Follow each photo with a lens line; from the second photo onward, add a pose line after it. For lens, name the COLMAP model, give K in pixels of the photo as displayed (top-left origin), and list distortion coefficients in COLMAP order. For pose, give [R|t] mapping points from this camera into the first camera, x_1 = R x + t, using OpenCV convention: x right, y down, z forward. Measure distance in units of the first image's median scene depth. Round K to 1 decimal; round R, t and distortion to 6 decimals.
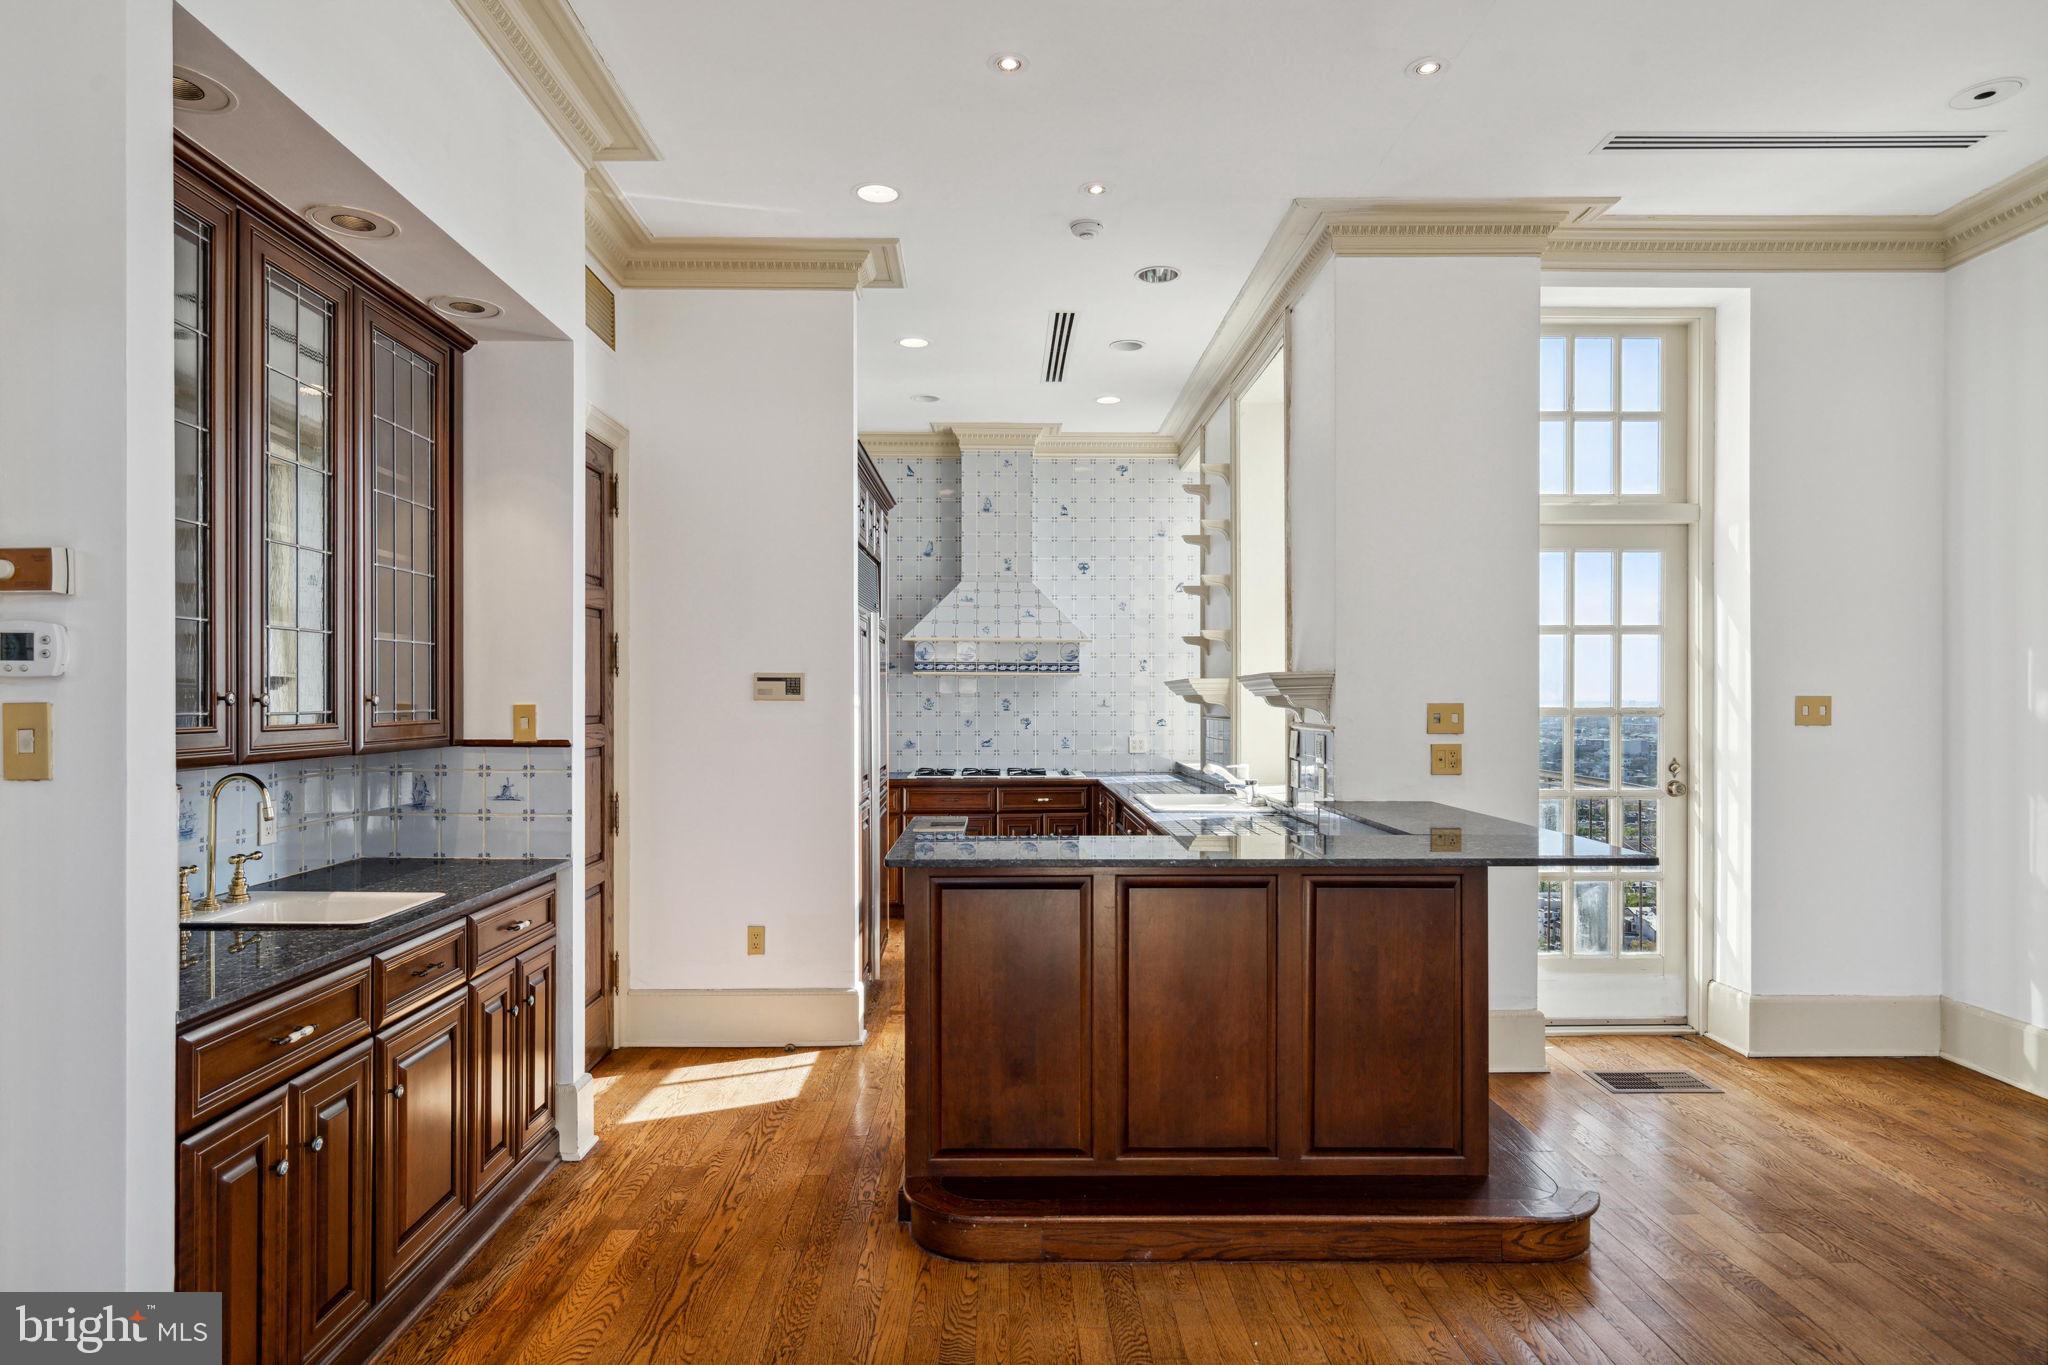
lens RADIAL K [[1156.7, 0, 1015.7], [0, 1156.7, 702.1], [0, 0, 1]] dist [0.006119, -0.000104]
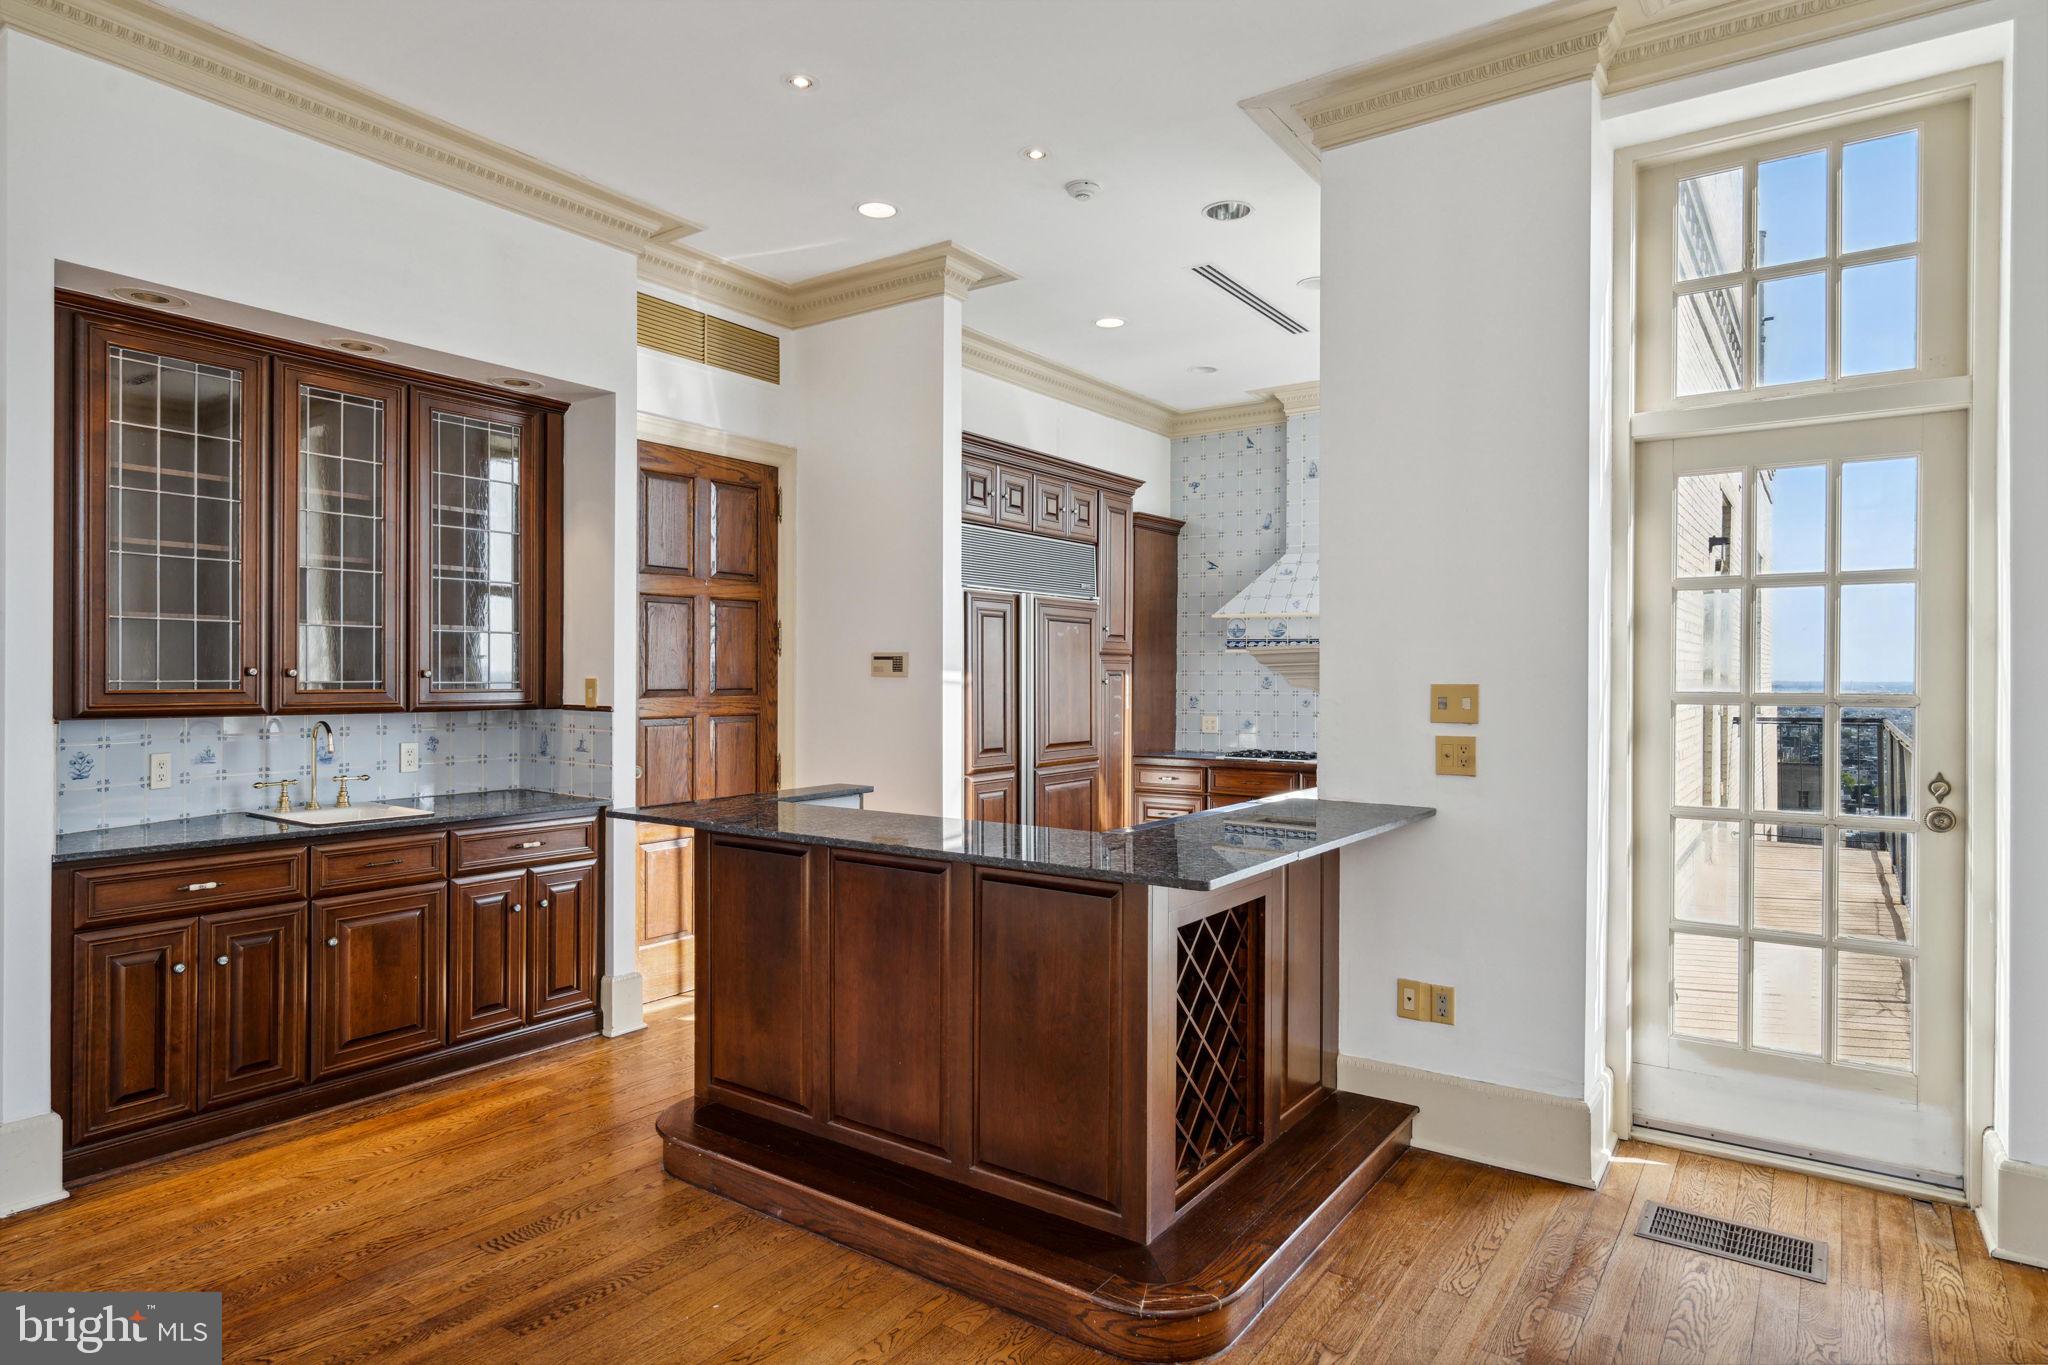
lens RADIAL K [[1156.7, 0, 1030.5], [0, 1156.7, 682.6], [0, 0, 1]] dist [0.006119, -0.000104]
pose [[0.808550, 0.007729, -0.588377, 0.589080], [-0.007103, 0.999969, 0.003375, -0.000784], [0.588385, 0.001451, 0.808580, 0.192769]]
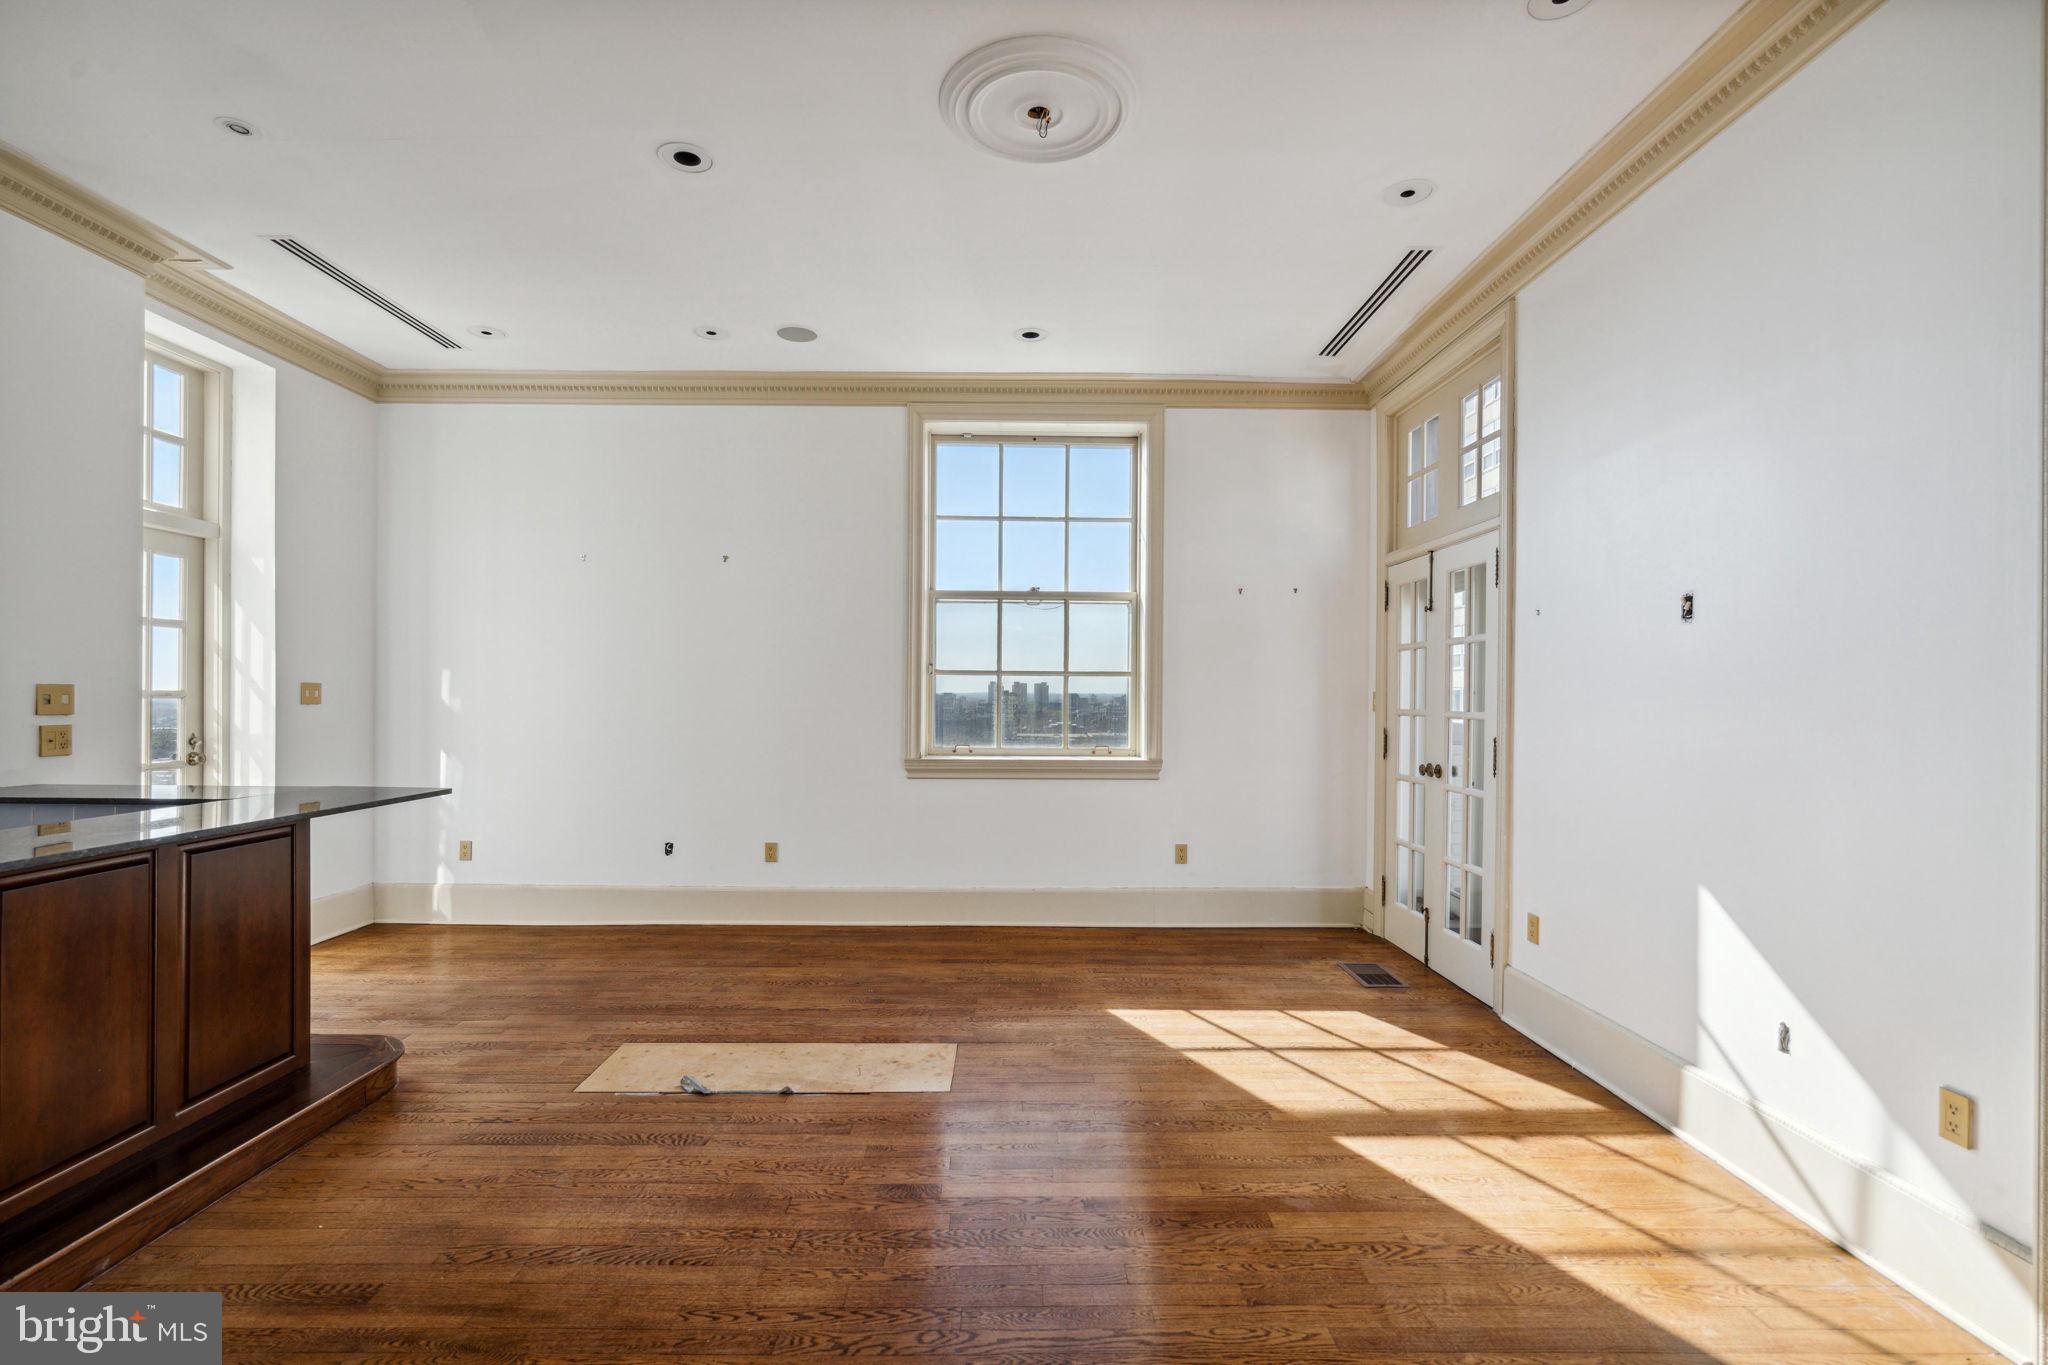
lens RADIAL K [[927.1, 0, 1023.3], [0, 927.1, 700.0], [0, 0, 1]] dist [-0.011573, 0.004222]
pose [[-0.007438, -0.003214, 0.999967, -0.417318], [-0.004447, 0.999985, 0.003181, 0.008201], [-0.999962, -0.004423, -0.007452, 0.170144]]
